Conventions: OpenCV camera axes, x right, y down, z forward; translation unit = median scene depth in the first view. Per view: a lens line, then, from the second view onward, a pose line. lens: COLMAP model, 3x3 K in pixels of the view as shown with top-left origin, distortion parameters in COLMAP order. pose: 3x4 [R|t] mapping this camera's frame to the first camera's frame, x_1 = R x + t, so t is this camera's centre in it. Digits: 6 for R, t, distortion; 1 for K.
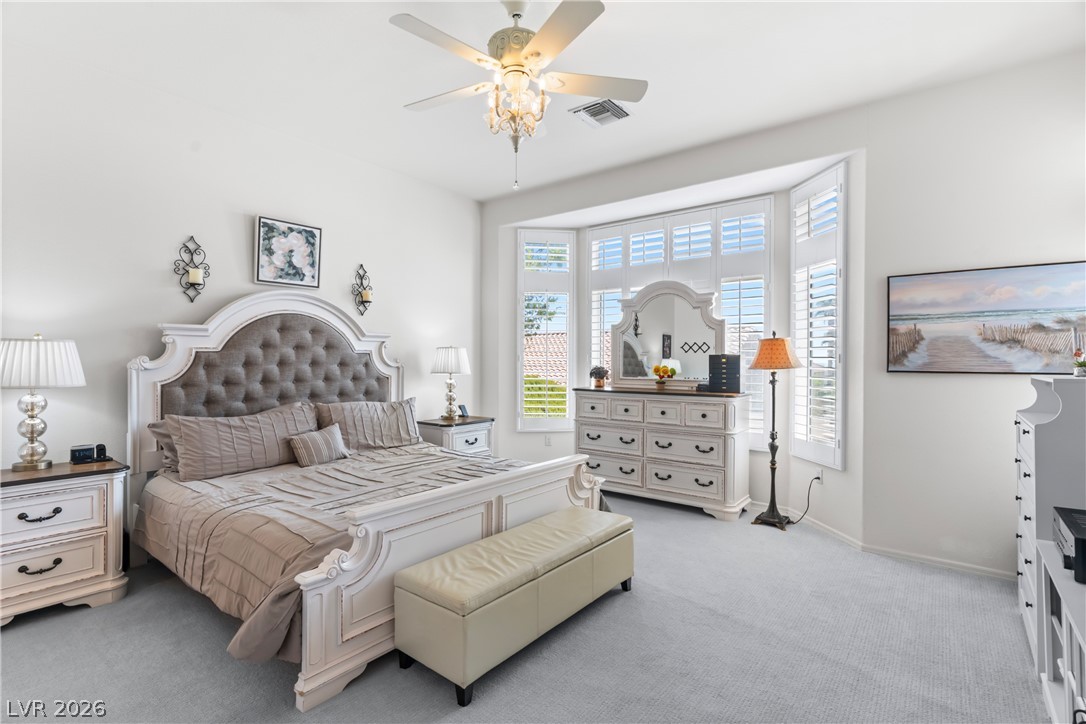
lens RADIAL K [[515.8, 0, 541.5], [0, 515.8, 356.1], [0, 0, 1]] dist [-0.000860, 0.000014]
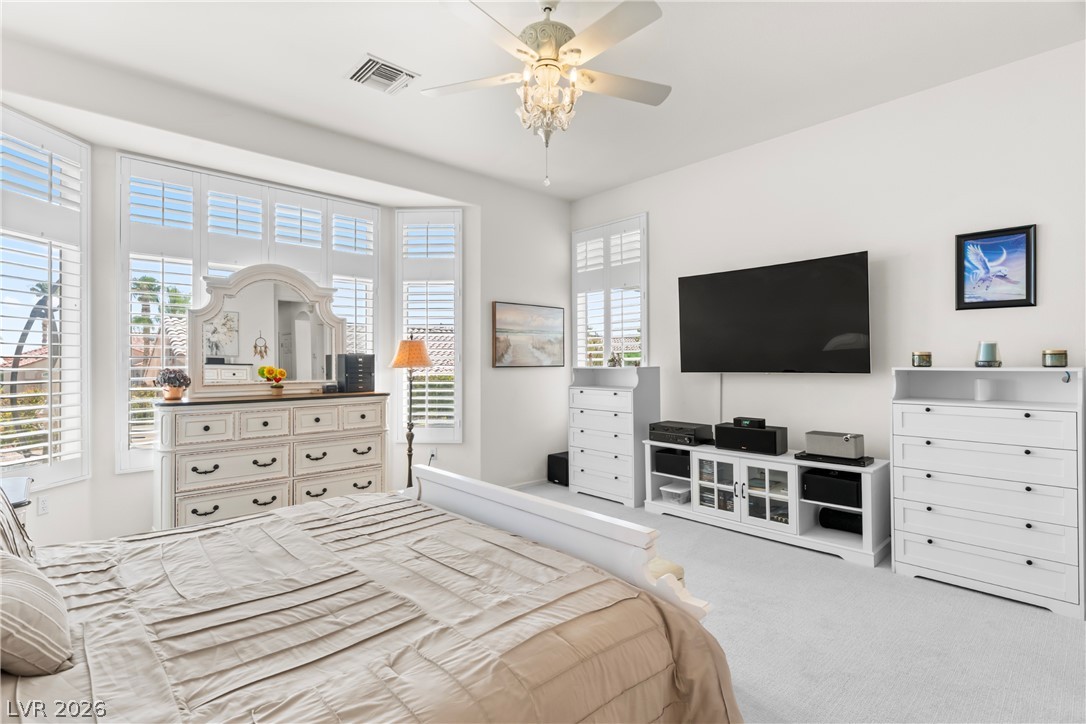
lens RADIAL K [[529.3, 0, 543.8], [0, 529.3, 355.2], [0, 0, 1]] dist [-0.000136, 0.000721]
pose [[0.154636, 0.006754, 0.987948, -0.616974], [-0.005483, 0.999967, -0.005978, 0.003816], [-0.987956, -0.004493, 0.154668, 0.501672]]
